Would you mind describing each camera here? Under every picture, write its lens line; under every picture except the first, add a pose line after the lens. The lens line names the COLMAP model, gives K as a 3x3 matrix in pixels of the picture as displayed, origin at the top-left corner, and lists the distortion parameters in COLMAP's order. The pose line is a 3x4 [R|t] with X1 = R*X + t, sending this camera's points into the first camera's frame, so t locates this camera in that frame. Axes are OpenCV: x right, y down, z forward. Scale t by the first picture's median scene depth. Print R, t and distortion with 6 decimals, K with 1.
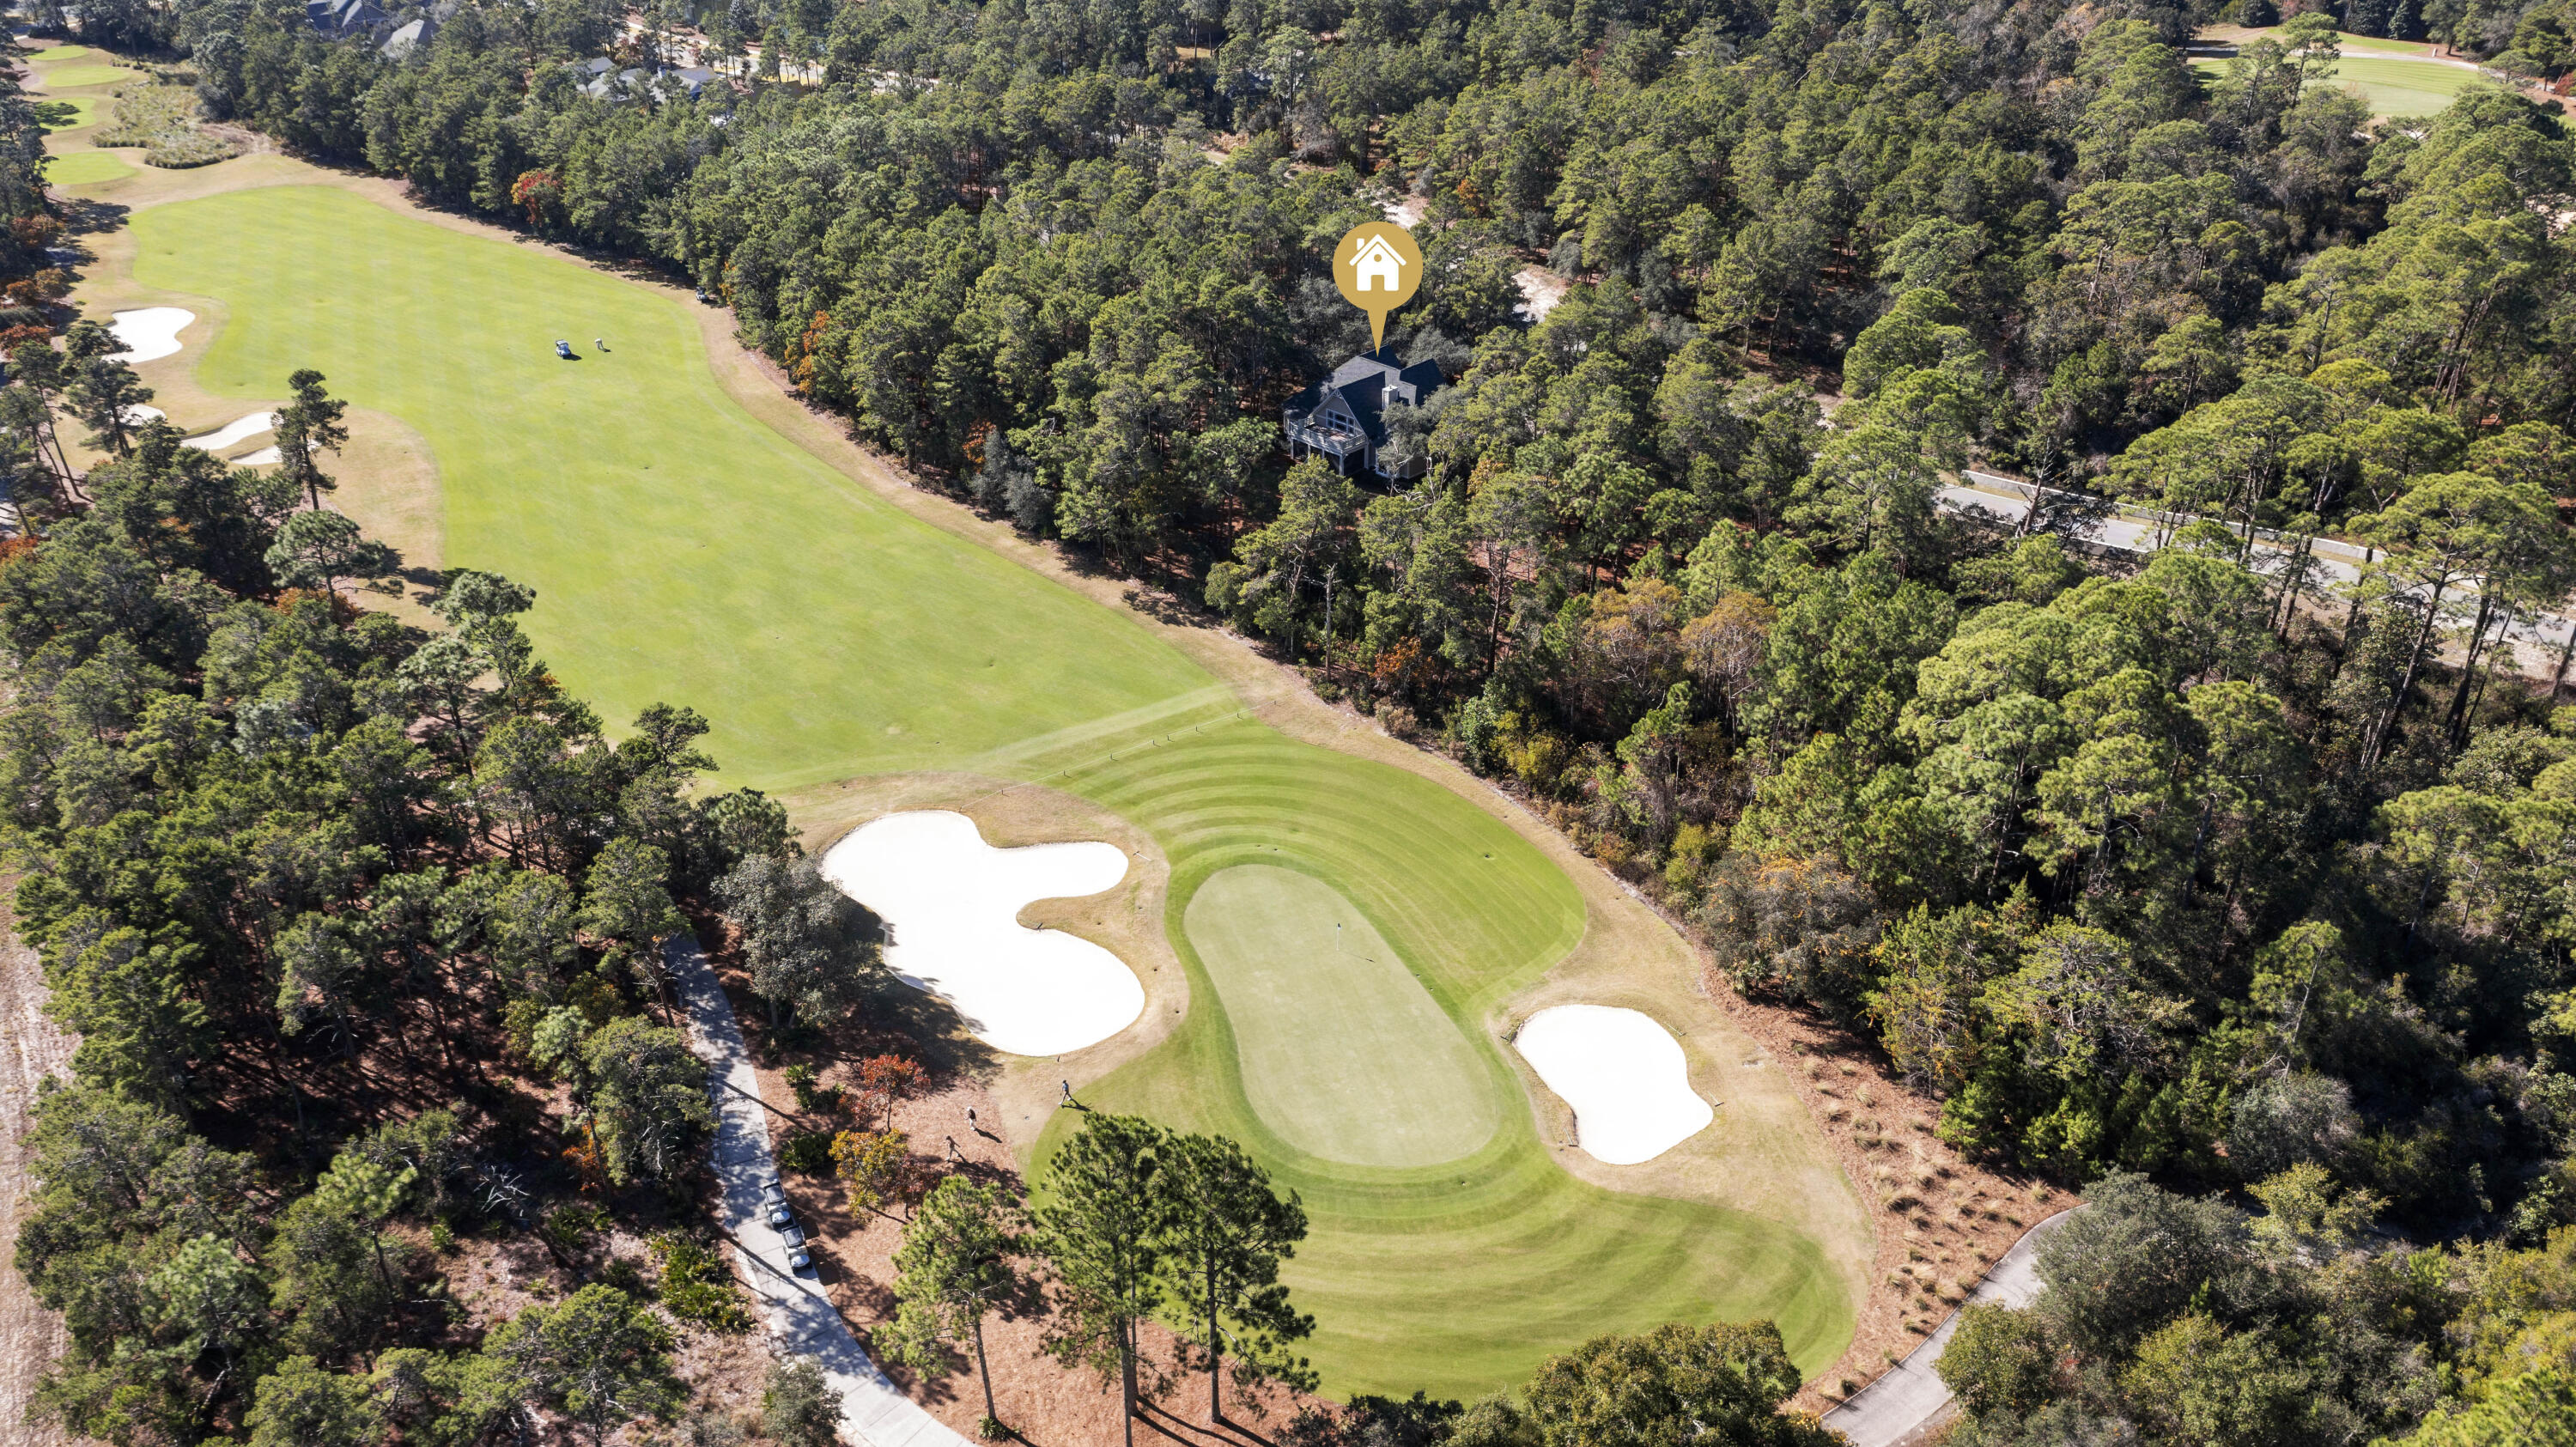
lens RADIAL K [[2057.8, 0, 1294.0], [0, 2057.8, 709.6], [0, 0, 1]] dist [-0.008507, 0.007949]
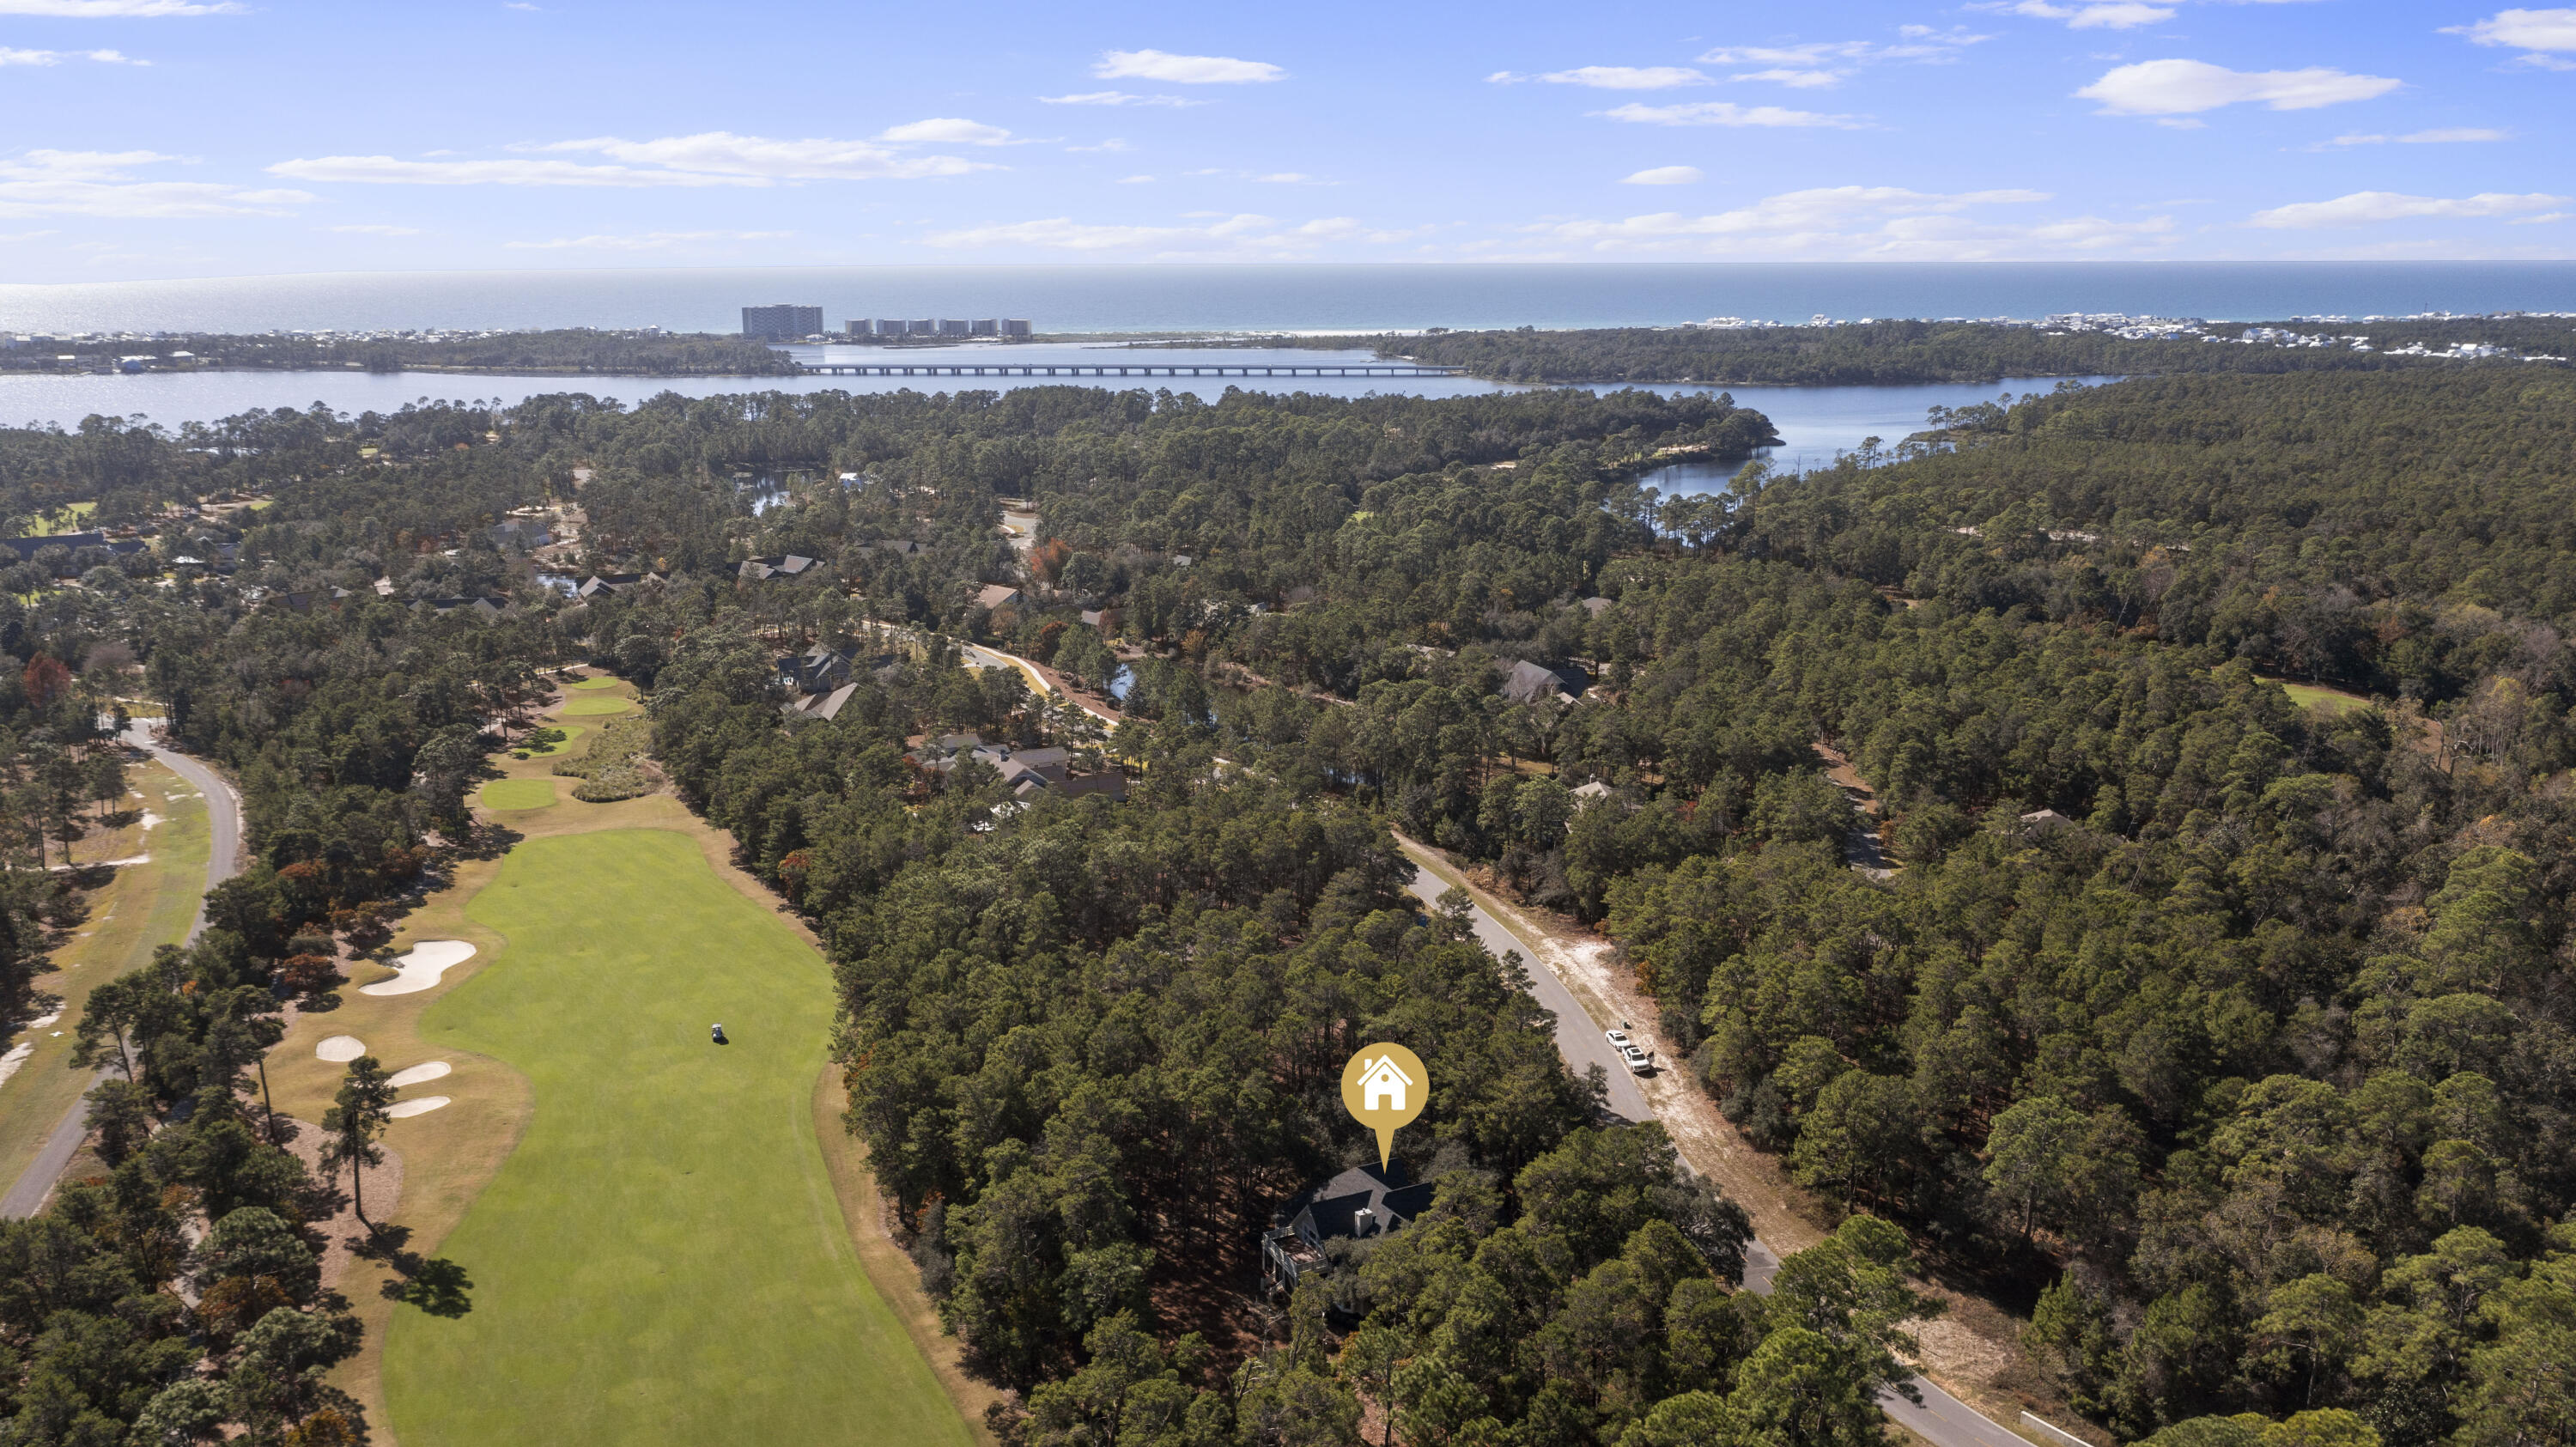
lens RADIAL K [[2049.2, 0, 1282.6], [0, 2049.2, 714.9], [0, 0, 1]] dist [-0.003159, 0.000995]
pose [[0.945635, 0.078855, -0.315525, 0.308934], [-0.164898, 0.952464, -0.256166, -0.135901], [0.280327, 0.294270, 0.913686, 0.076419]]
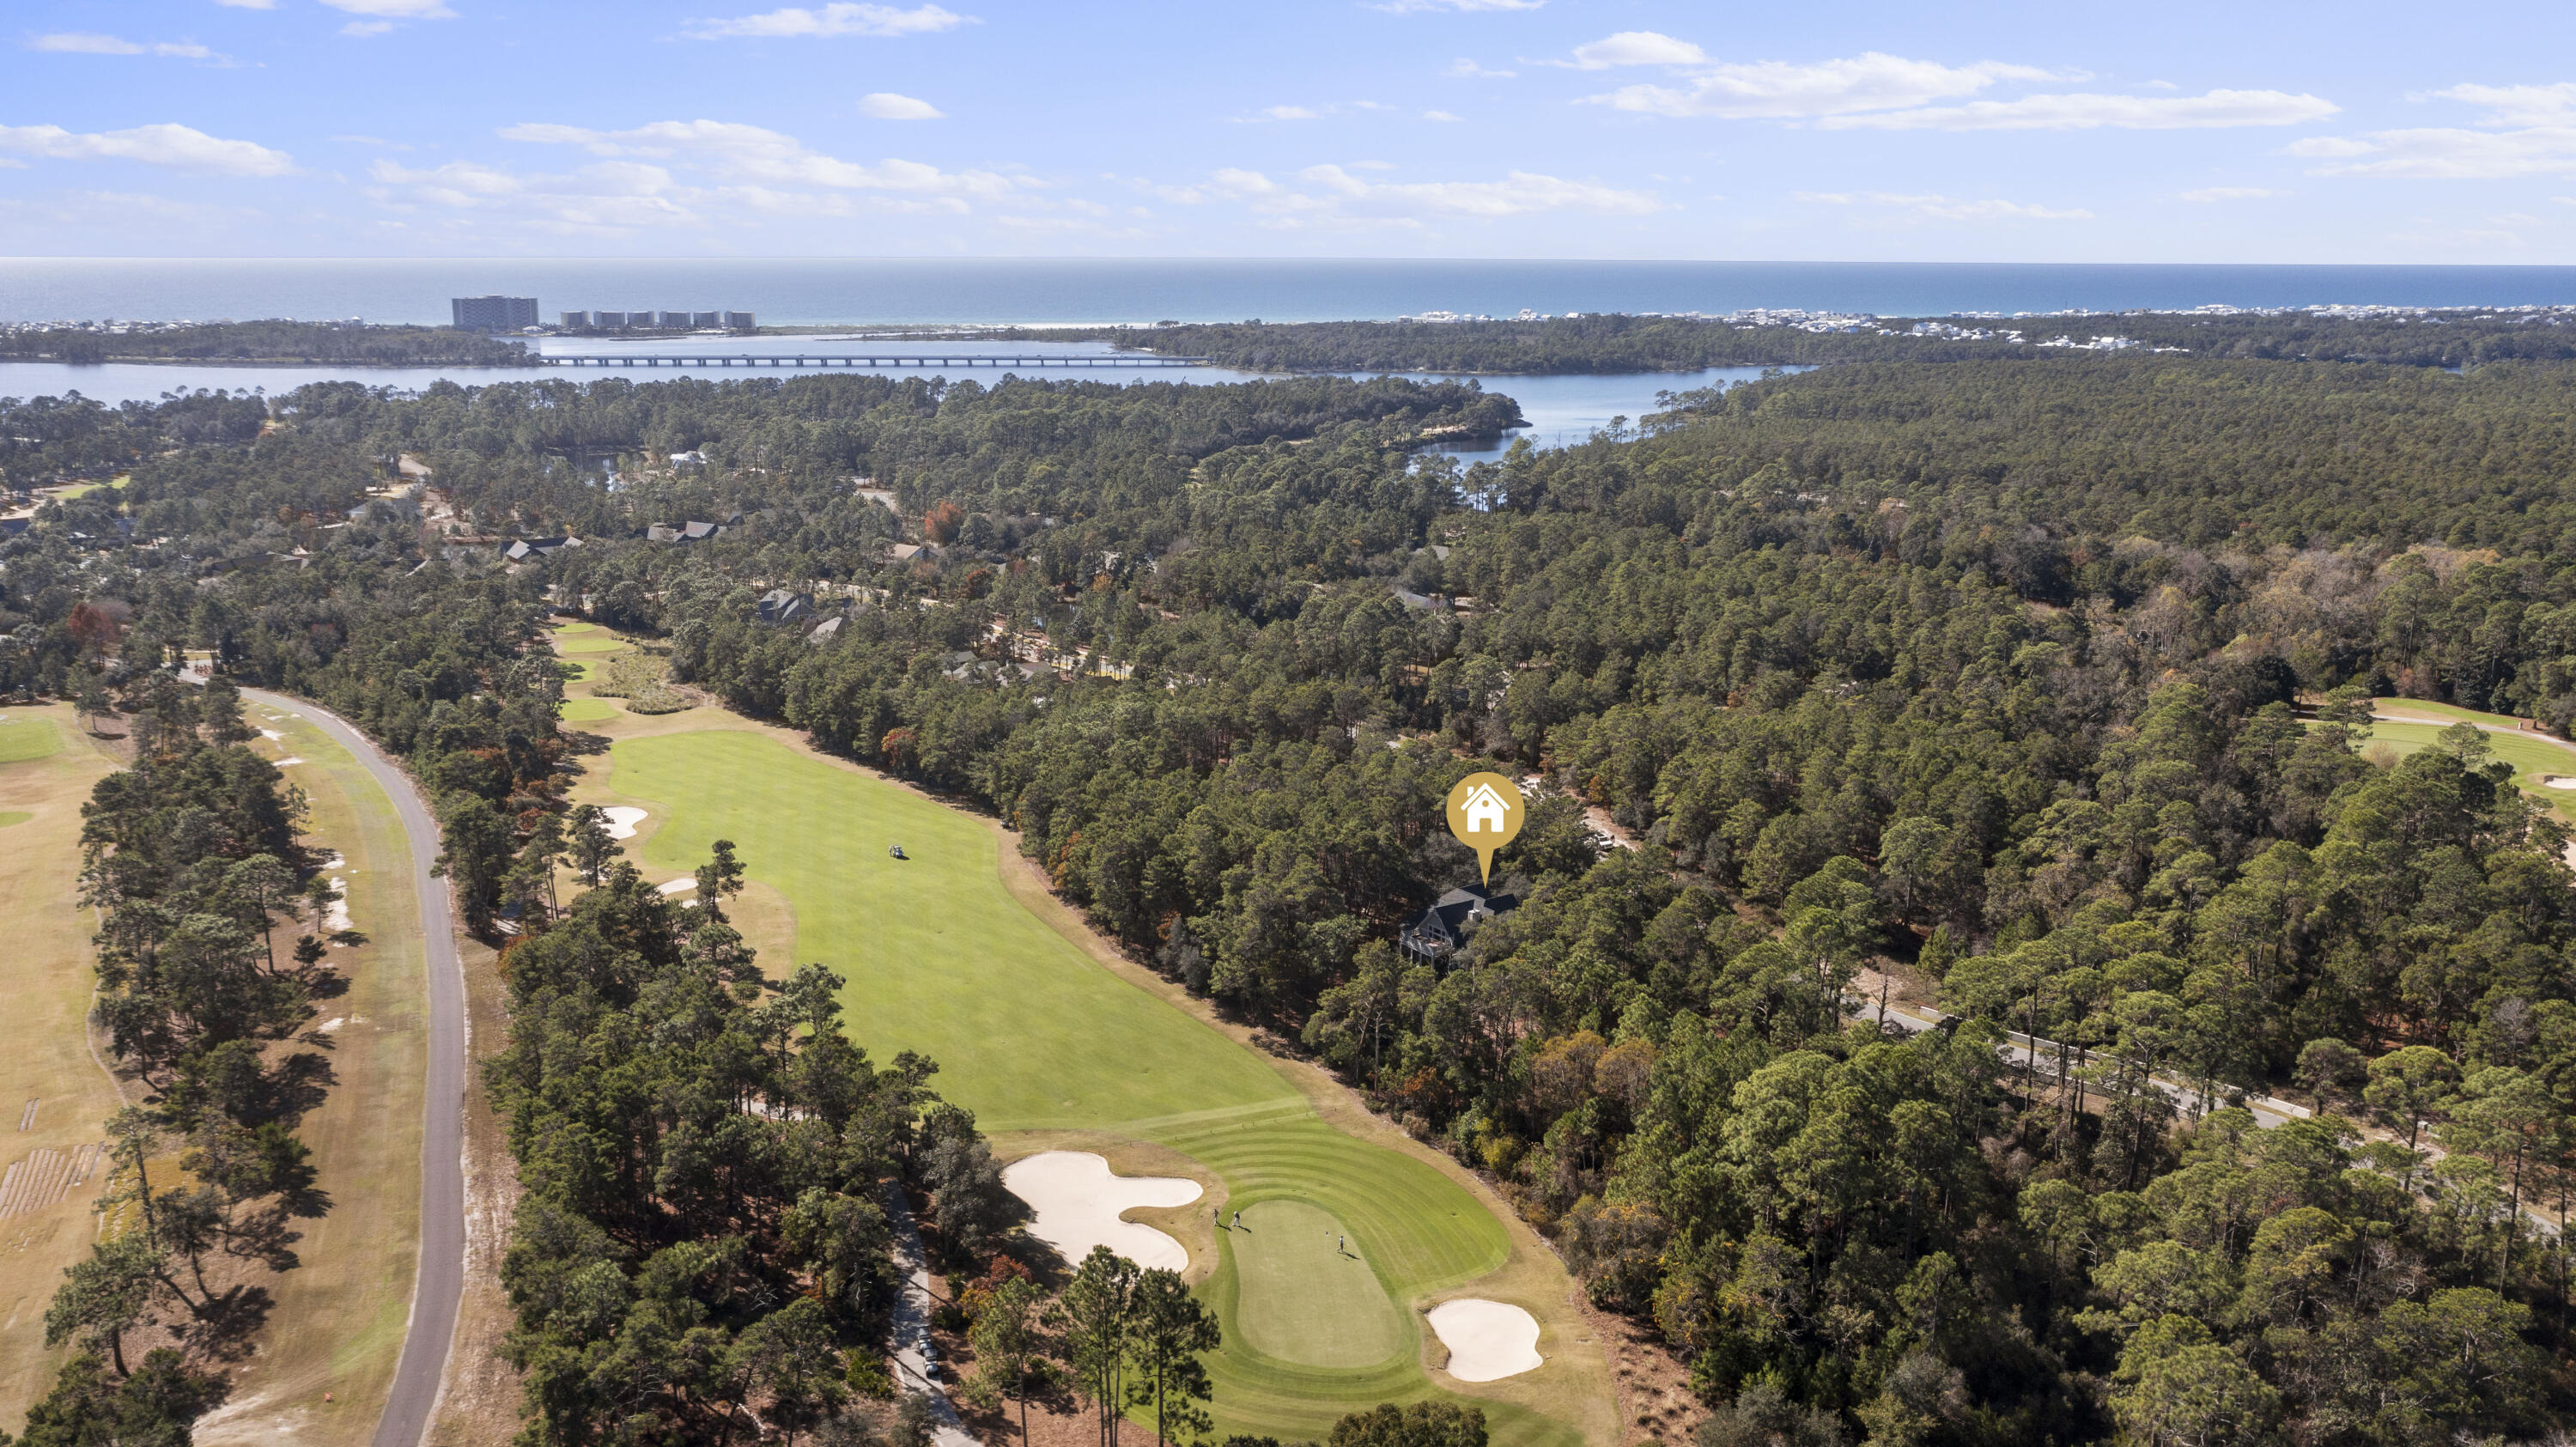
lens RADIAL K [[2076.5, 0, 1288.0], [0, 2076.5, 723.5], [0, 0, 1]] dist [-0.004541, -0.002347]
pose [[0.983883, 0.054384, -0.170344, 0.162566], [-0.100124, 0.956839, -0.272826, 0.117319], [0.148154, 0.285484, 0.946863, -0.365514]]
